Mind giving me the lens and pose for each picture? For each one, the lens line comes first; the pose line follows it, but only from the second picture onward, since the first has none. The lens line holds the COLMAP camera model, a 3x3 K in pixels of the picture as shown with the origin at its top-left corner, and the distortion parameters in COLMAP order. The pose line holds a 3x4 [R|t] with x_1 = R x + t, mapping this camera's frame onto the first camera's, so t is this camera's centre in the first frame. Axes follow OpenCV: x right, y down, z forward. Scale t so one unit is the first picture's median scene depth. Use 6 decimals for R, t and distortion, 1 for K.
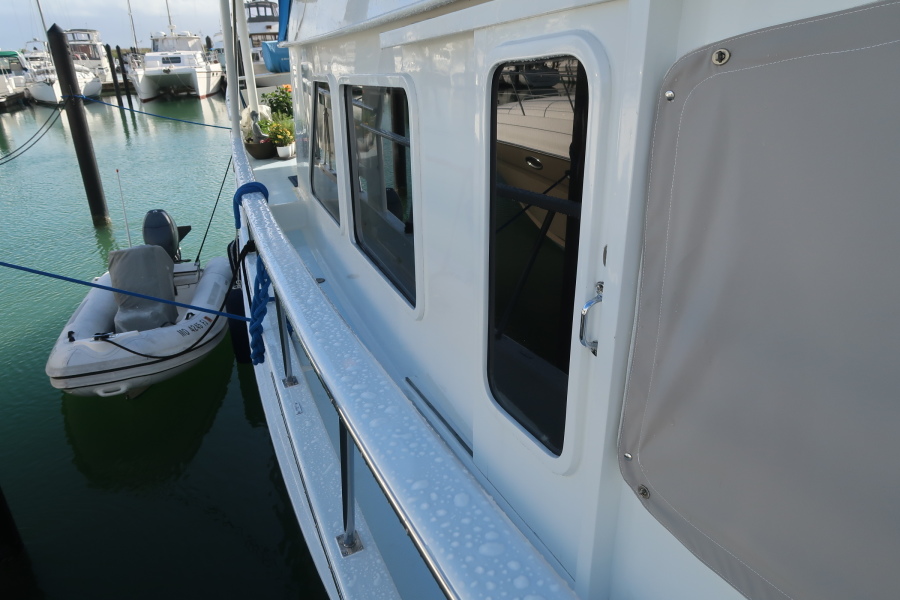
lens RADIAL K [[617.4, 0, 450.0], [0, 617.4, 300.0], [0, 0, 1]] dist [-0.015791, -0.000773]
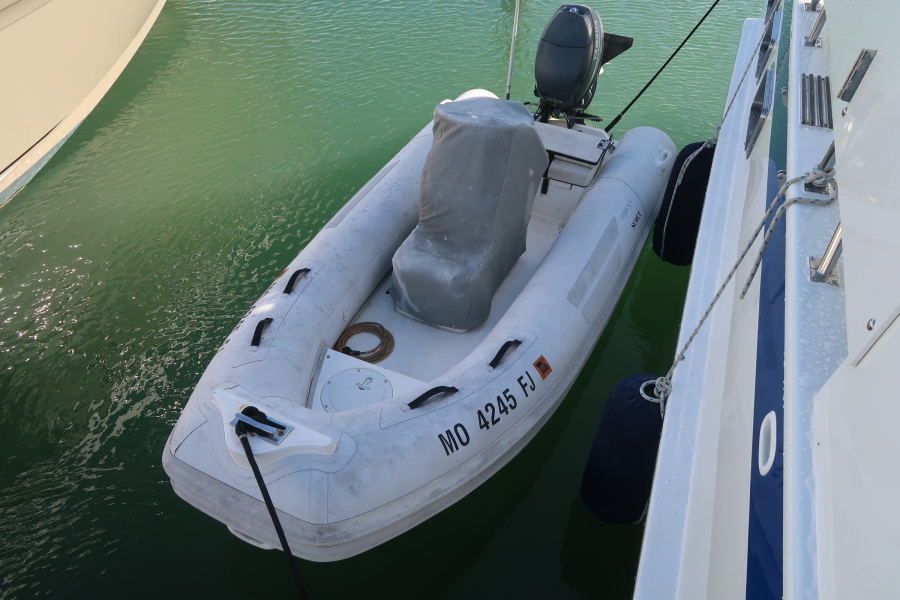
lens RADIAL K [[617.4, 0, 450.0], [0, 617.4, 300.0], [0, 0, 1]] dist [-0.015791, -0.000773]
pose [[0.746326, 0.499933, -0.439392, -0.264984], [-0.278947, 0.834329, 0.475483, -0.186026], [0.604307, -0.232298, 0.762136, 0.617593]]
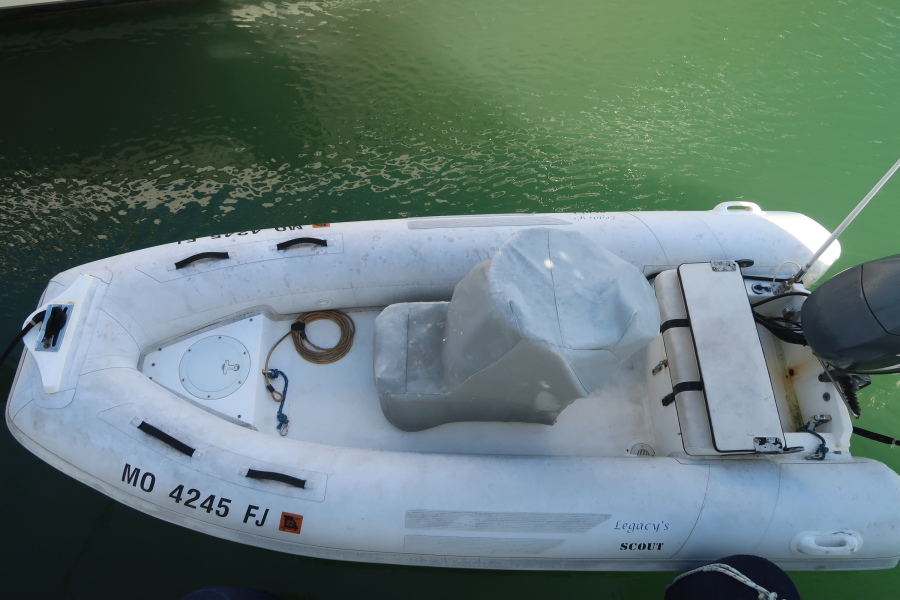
lens RADIAL K [[617.4, 0, 450.0], [0, 617.4, 300.0], [0, 0, 1]] dist [-0.015791, -0.000773]
pose [[-0.257092, 0.881684, -0.395647, -0.371944], [-0.342115, 0.299858, 0.890530, -0.368661], [0.903804, 0.364305, 0.224546, 0.907828]]
